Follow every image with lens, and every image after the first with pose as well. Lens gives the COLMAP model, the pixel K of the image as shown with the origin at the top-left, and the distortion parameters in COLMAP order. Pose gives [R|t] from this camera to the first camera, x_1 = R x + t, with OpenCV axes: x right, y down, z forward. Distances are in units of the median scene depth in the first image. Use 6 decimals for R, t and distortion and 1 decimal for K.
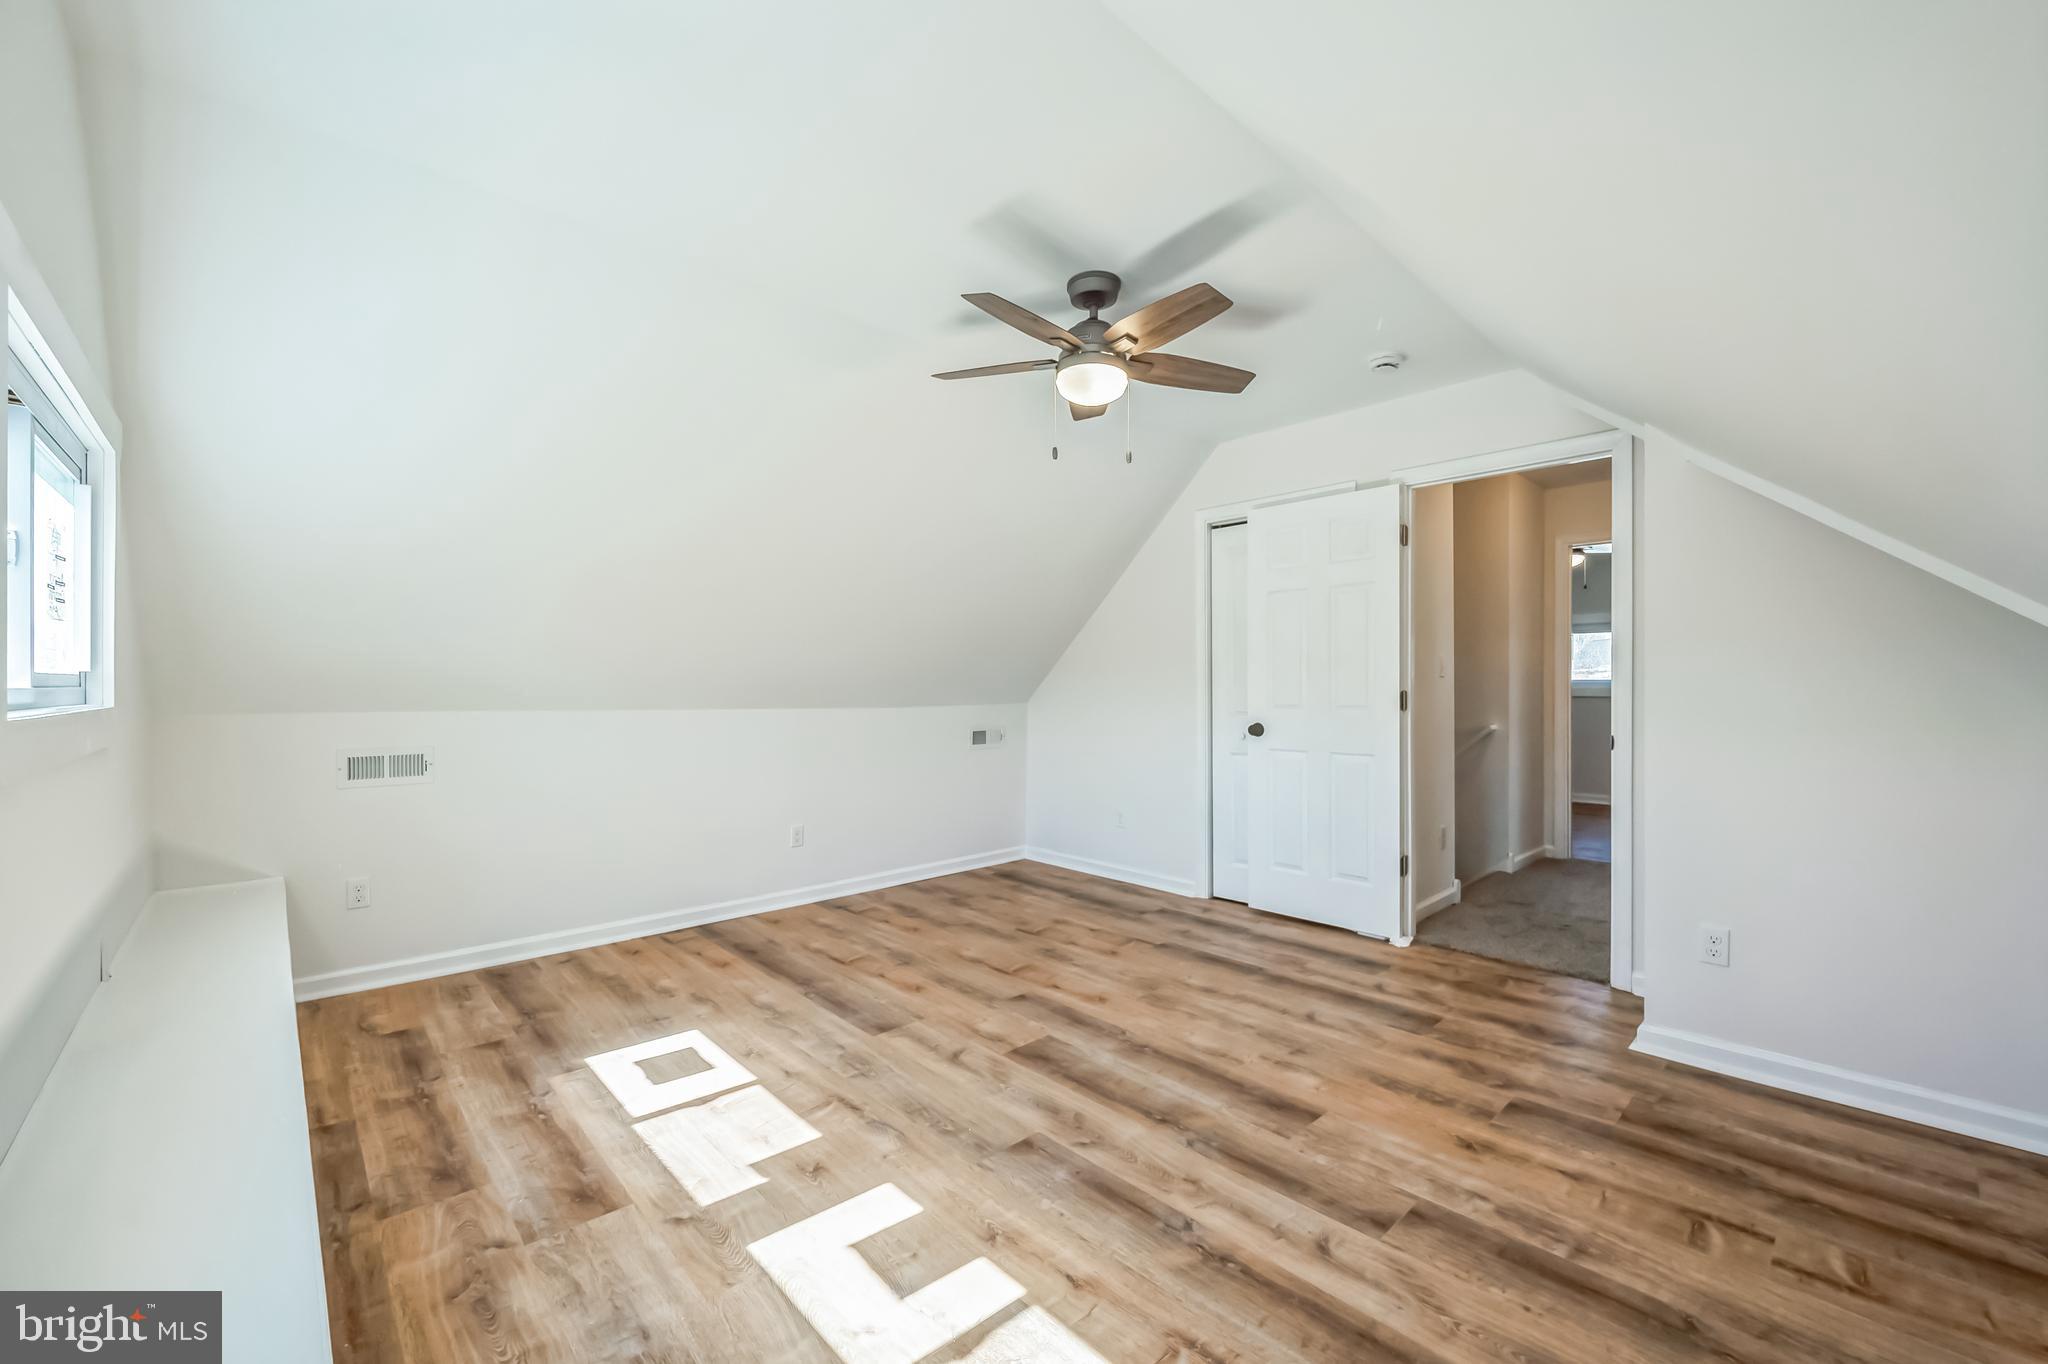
lens RADIAL K [[814.6, 0, 1031.5], [0, 814.6, 684.1], [0, 0, 1]] dist [-0.002074, -0.000193]
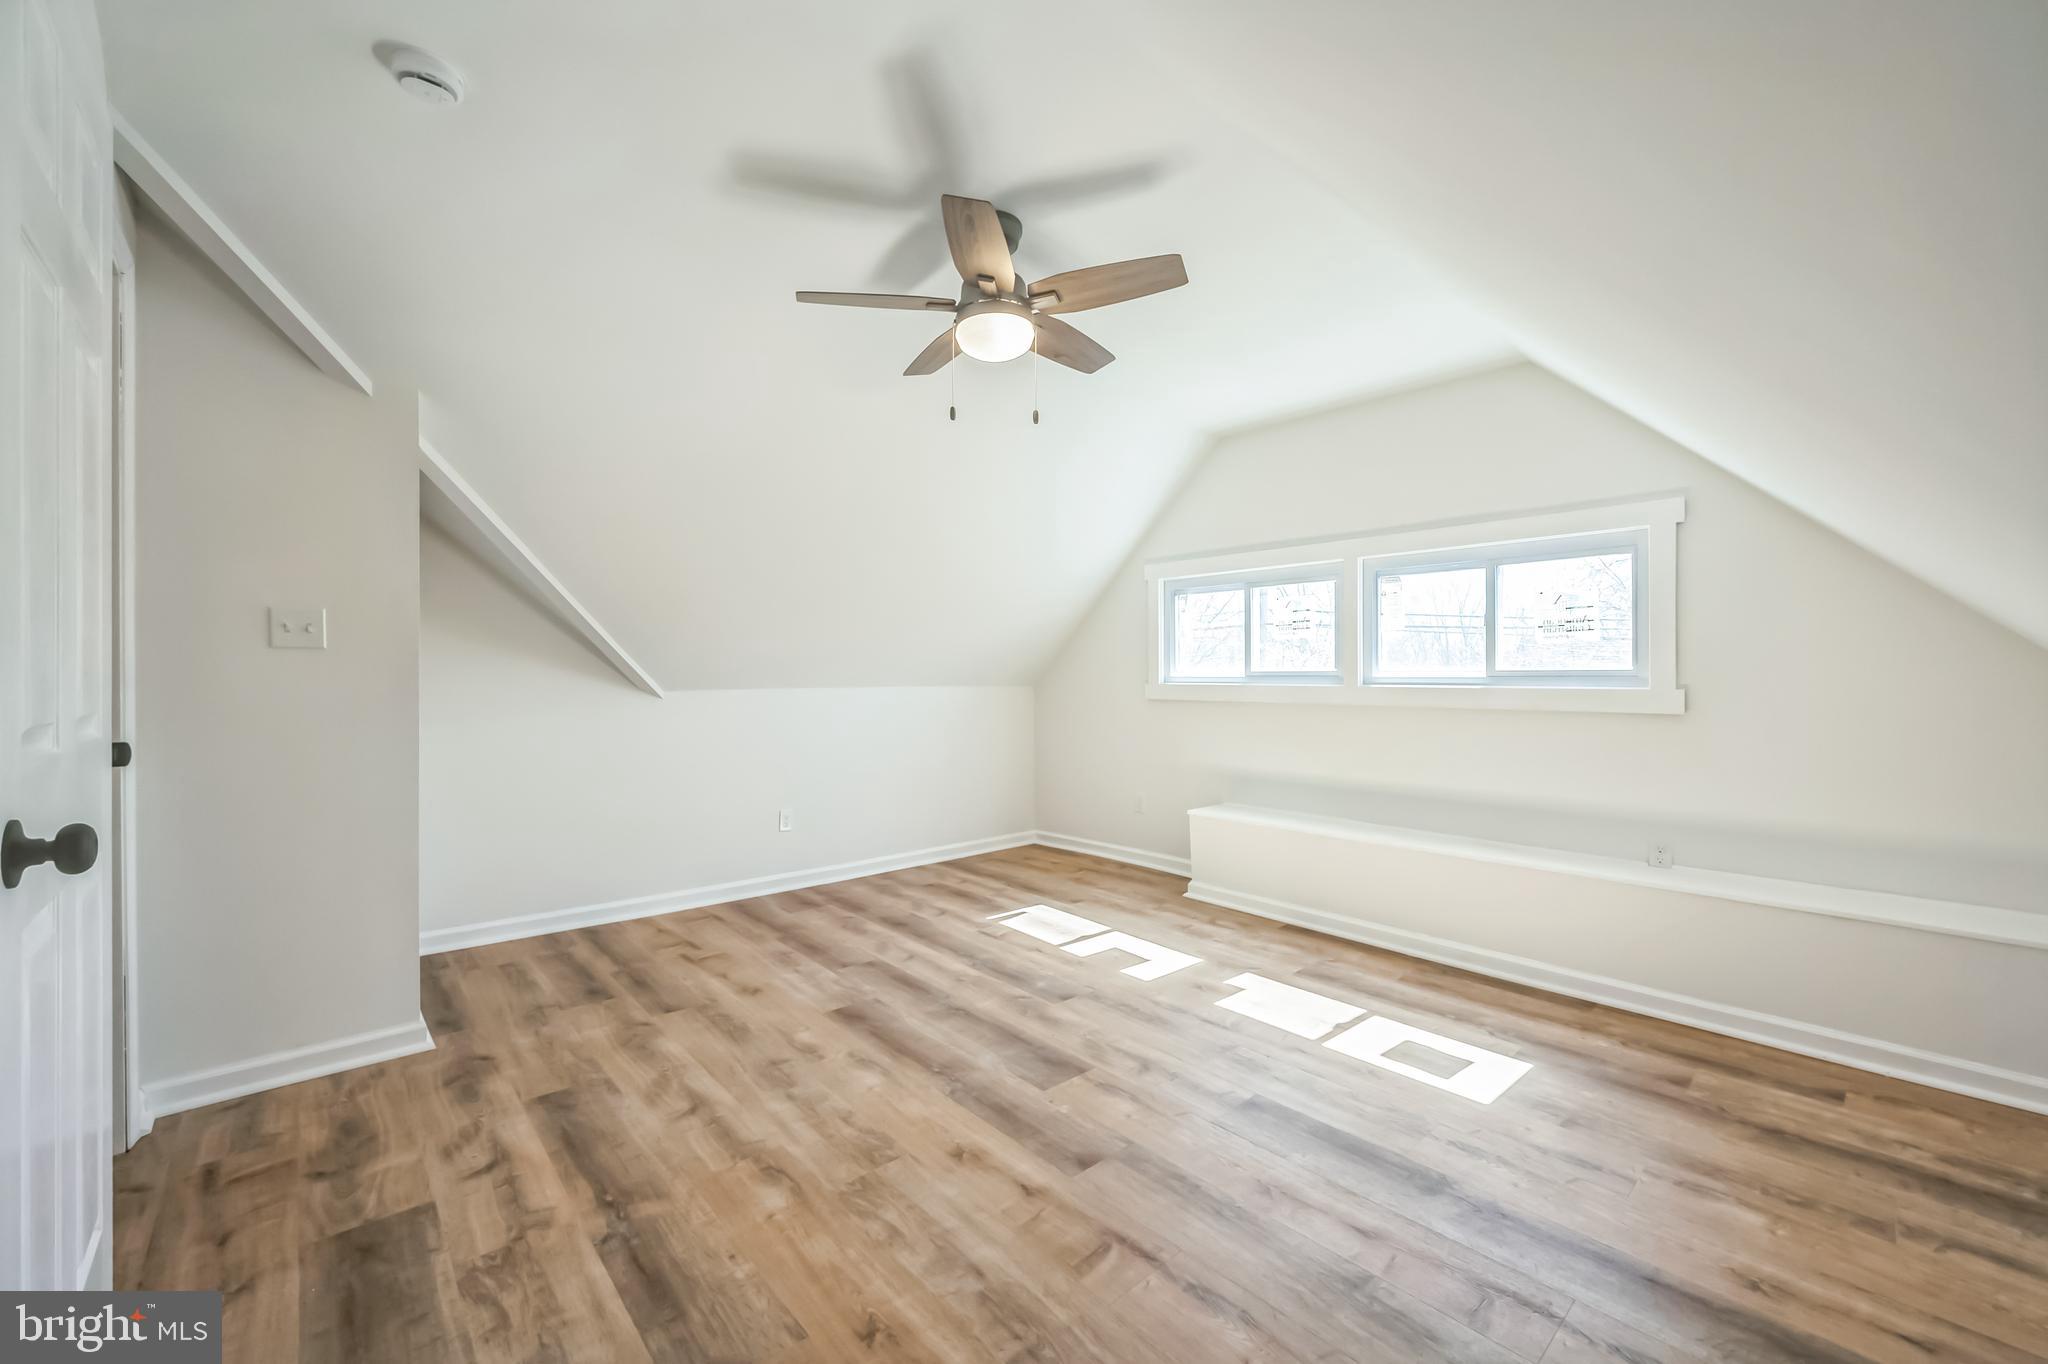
lens RADIAL K [[814.6, 0, 1031.5], [0, 814.6, 684.1], [0, 0, 1]] dist [-0.002074, -0.000193]
pose [[-0.999860, -0.004791, 0.016026, 0.024902], [-0.004758, 0.999987, 0.002081, 0.017049], [-0.016035, 0.002005, -0.999869, 2.007102]]
